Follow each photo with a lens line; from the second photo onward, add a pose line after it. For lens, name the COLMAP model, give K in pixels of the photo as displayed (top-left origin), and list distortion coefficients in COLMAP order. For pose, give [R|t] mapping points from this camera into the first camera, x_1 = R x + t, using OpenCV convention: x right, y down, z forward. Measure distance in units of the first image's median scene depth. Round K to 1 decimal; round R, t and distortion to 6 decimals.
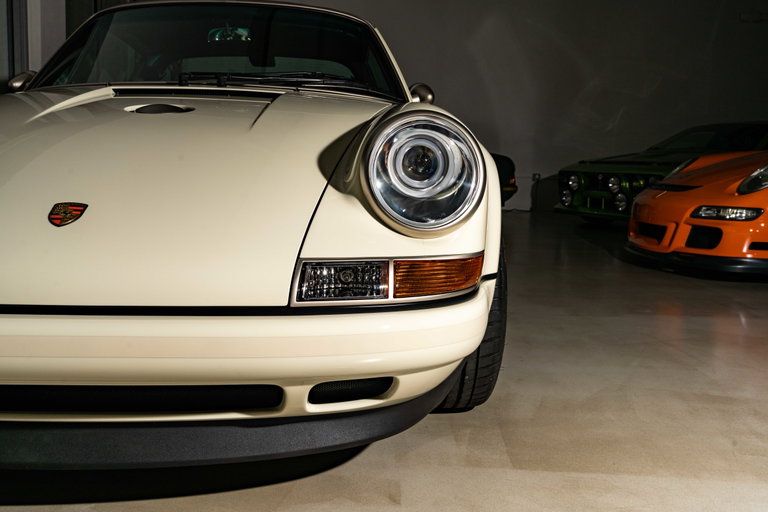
lens RADIAL K [[738.0, 0, 385.2], [0, 738.0, 256.8], [0, 0, 1]] dist [0.017673, 0.000000]
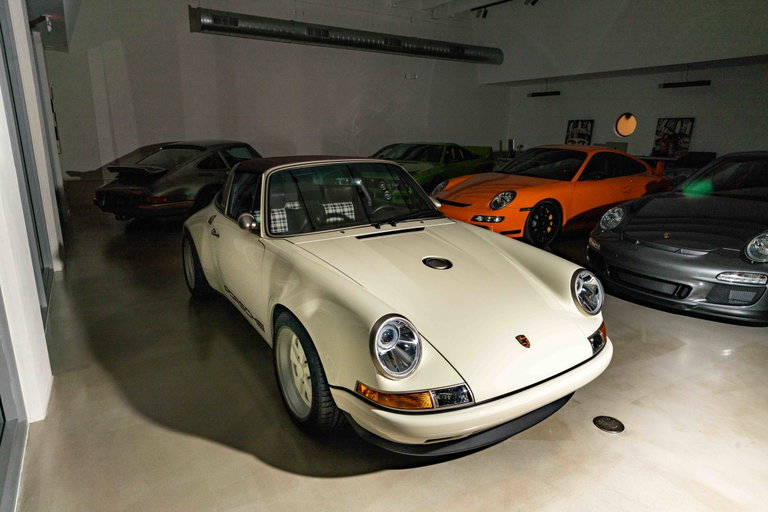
lens RADIAL K [[464.9, 0, 387.4], [0, 464.9, 259.9], [0, 0, 1]] dist [0.003756, 0.002021]
pose [[0.861903, -0.154957, 0.482816, -0.443650], [0.080726, 0.981951, 0.171042, -0.183868], [-0.500606, -0.108446, 0.858856, -0.041977]]
